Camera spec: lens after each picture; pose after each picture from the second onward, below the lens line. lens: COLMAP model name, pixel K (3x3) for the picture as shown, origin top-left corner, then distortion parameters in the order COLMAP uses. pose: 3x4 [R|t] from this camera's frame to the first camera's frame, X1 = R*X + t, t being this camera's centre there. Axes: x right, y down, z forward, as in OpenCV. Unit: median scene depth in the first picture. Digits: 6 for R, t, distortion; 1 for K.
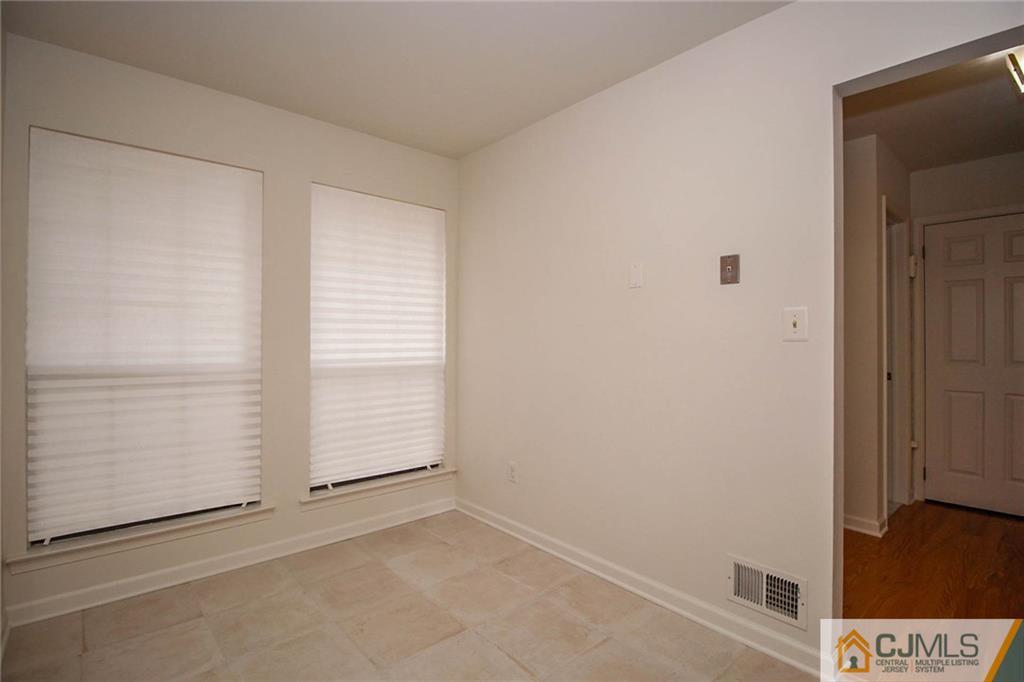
lens RADIAL K [[479.3, 0, 520.1], [0, 479.3, 338.8], [0, 0, 1]] dist [-0.024786, -0.000815]
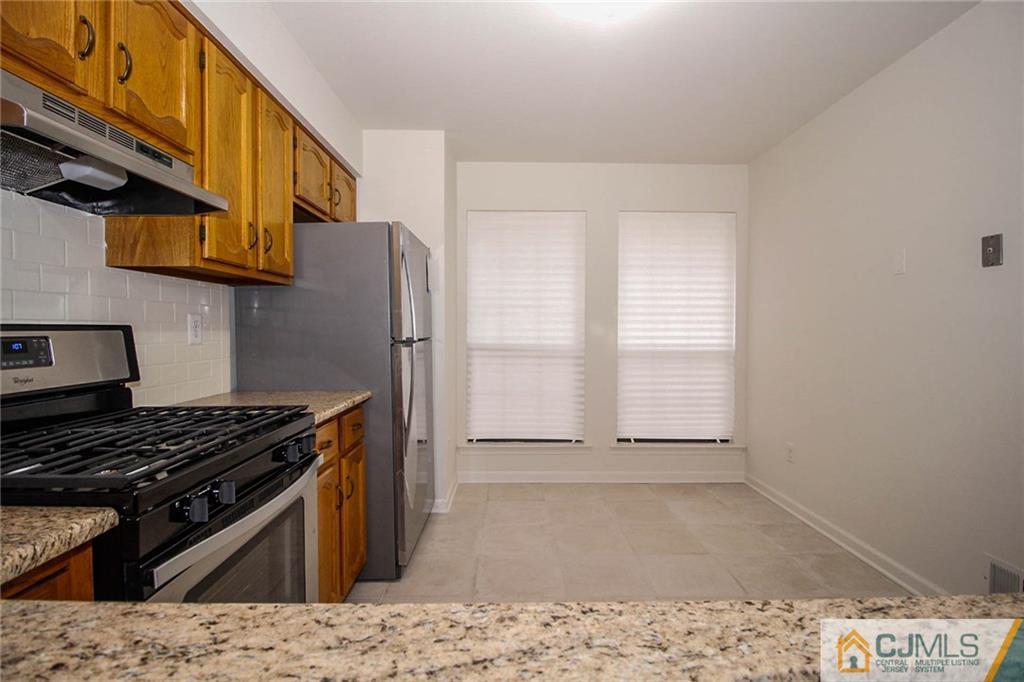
lens RADIAL K [[479.3, 0, 510.4], [0, 479.3, 336.9], [0, 0, 1]] dist [-0.024786, -0.000815]
pose [[0.744671, 0.008086, -0.667383, 0.237180], [-0.000423, 0.999932, 0.011643, 0.009086], [0.667431, -0.008388, 0.744624, -0.213216]]
